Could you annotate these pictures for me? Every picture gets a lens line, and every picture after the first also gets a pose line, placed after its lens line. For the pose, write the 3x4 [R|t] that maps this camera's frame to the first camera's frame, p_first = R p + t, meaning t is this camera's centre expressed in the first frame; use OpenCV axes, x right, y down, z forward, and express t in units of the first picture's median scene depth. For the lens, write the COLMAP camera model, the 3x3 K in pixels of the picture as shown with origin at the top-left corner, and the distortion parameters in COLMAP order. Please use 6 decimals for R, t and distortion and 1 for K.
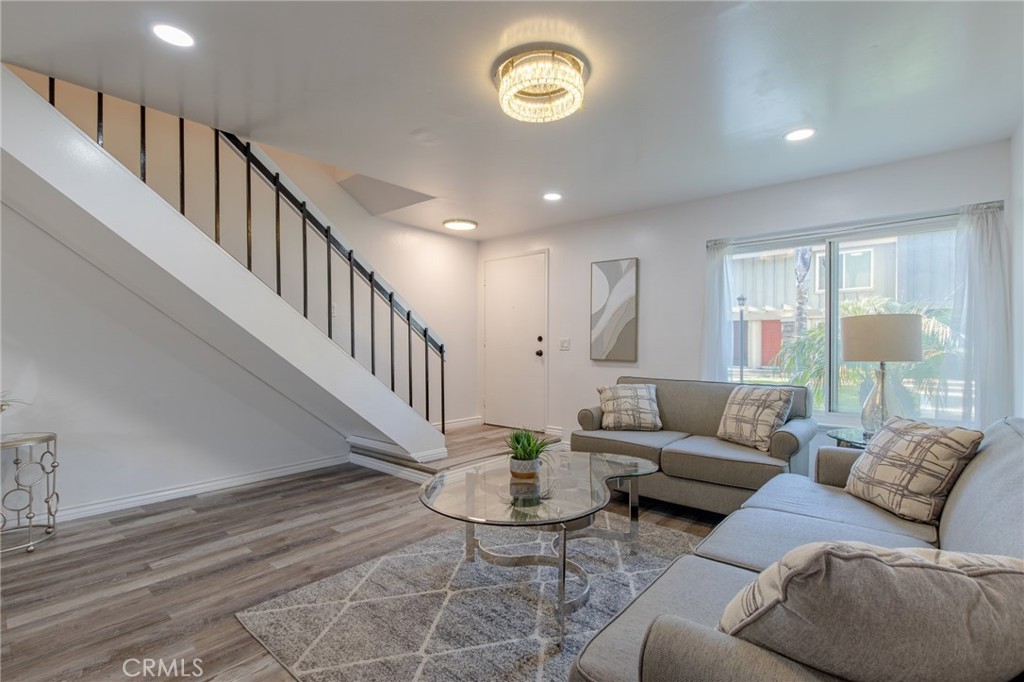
lens RADIAL K [[467.6, 0, 508.7], [0, 467.6, 343.7], [0, 0, 1]] dist [0.003308, -0.000701]
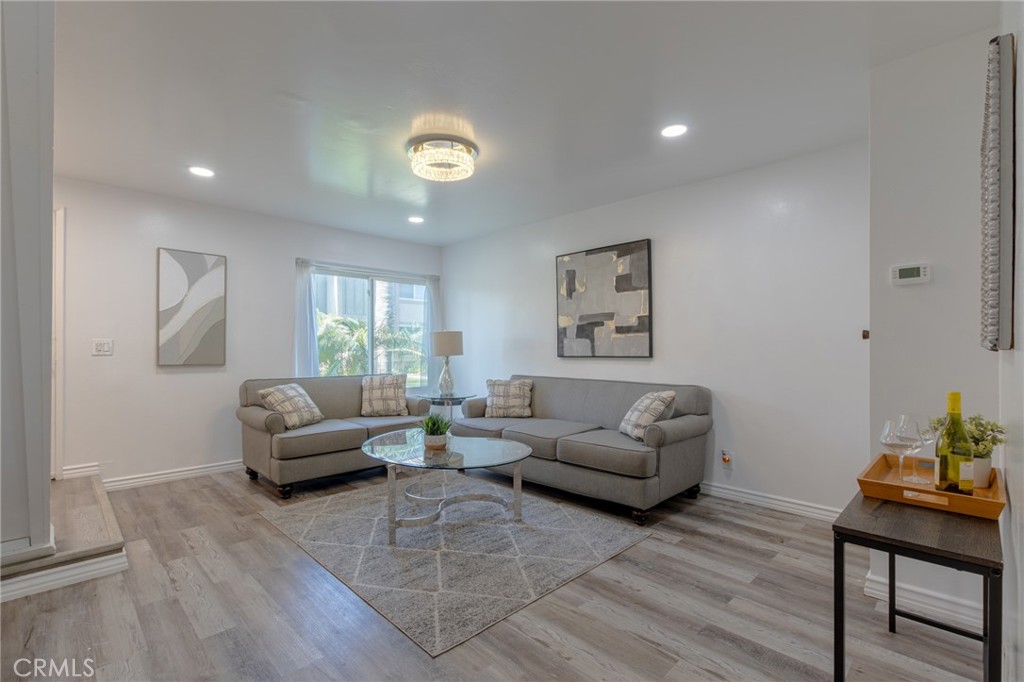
lens RADIAL K [[467.6, 0, 511.0], [0, 467.6, 345.3], [0, 0, 1]] dist [0.003308, -0.000701]
pose [[0.082198, -0.001818, 0.996614, -0.947362], [-0.000568, 0.999998, 0.001871, -0.006236], [-0.996616, -0.000720, 0.082197, 0.511790]]
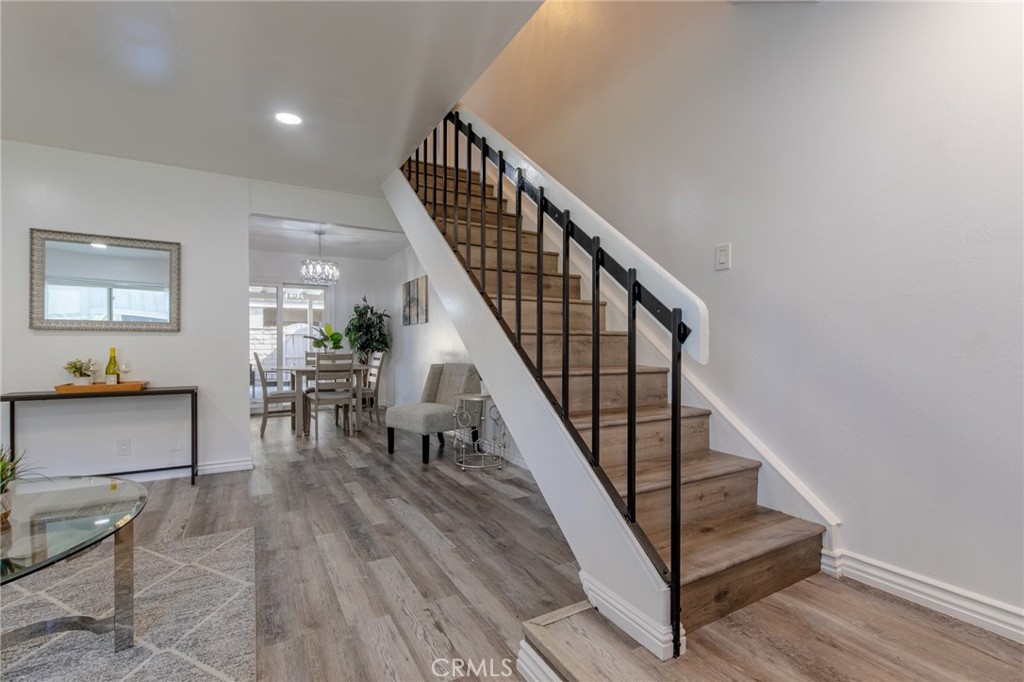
lens RADIAL K [[467.6, 0, 510.9], [0, 467.6, 342.0], [0, 0, 1]] dist [0.003308, -0.000701]
pose [[-0.337670, -0.001788, -0.941263, 0.284840], [0.005541, 0.999977, -0.003888, 0.035459], [0.941248, -0.006528, -0.337653, 1.407138]]
